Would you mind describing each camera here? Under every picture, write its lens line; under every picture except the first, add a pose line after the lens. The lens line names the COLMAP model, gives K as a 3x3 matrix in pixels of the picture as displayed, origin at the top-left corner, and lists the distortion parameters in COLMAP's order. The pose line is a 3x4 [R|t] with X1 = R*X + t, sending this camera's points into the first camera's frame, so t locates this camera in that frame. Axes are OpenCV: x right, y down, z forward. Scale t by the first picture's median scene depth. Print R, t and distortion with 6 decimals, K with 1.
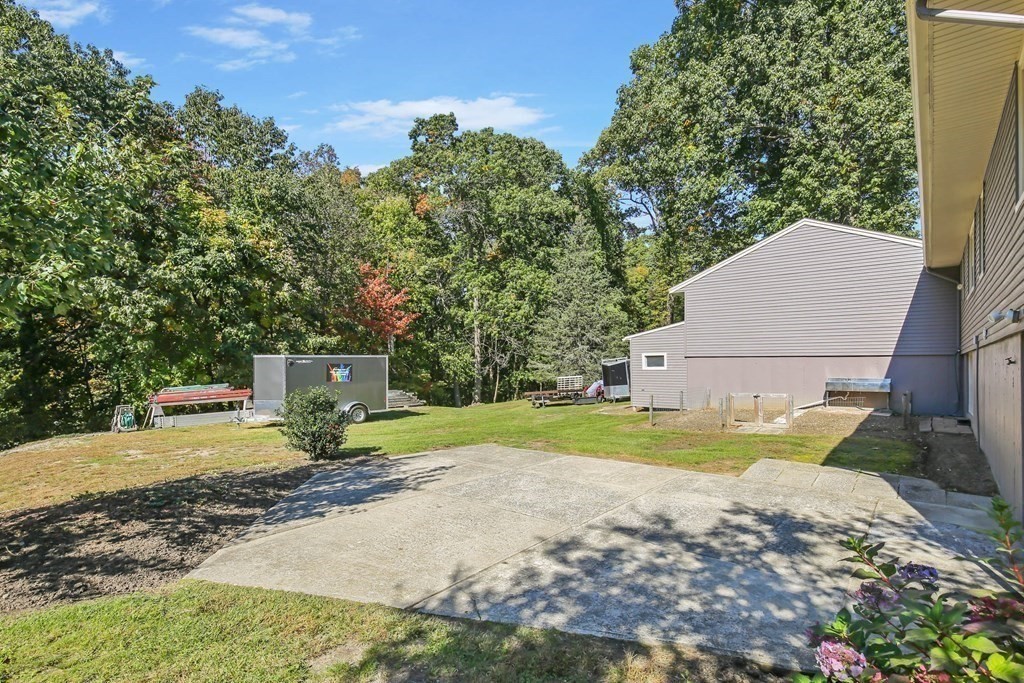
lens RADIAL K [[491.6, 0, 512.1], [0, 491.6, 358.1], [0, 0, 1]] dist [-0.000098, -0.000012]
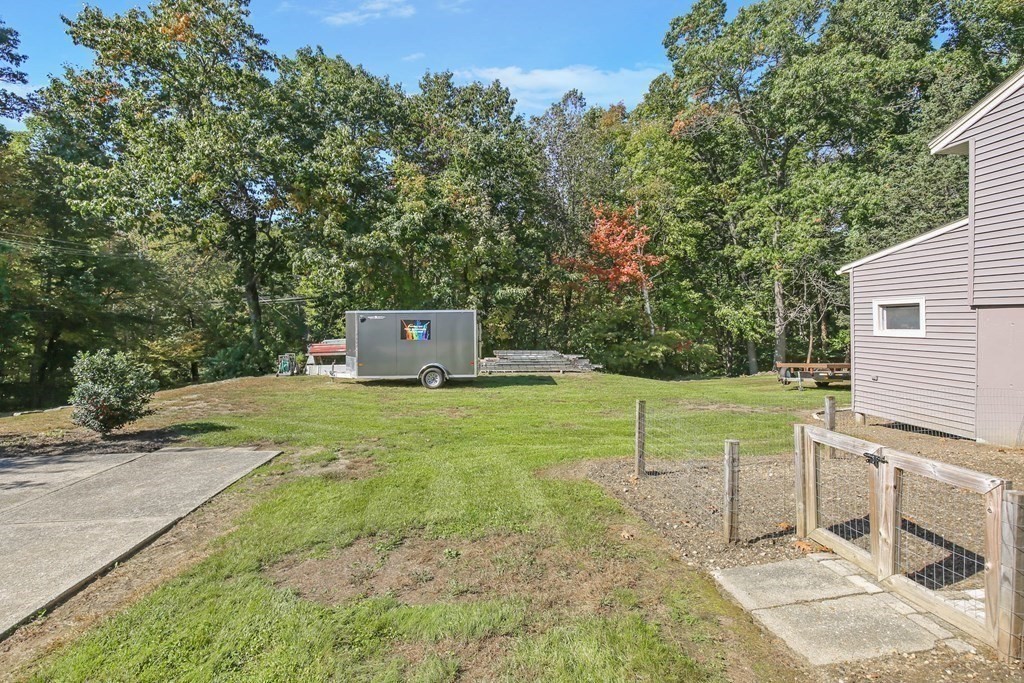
lens RADIAL K [[482.8, 0, 510.8], [0, 482.8, 320.3], [0, 0, 1]] dist [0.001615, 0.000366]
pose [[0.720164, 0.005789, -0.693780, 0.335324], [0.008165, 0.999825, 0.016818, -0.000710], [0.693756, -0.017777, 0.719991, 0.435705]]
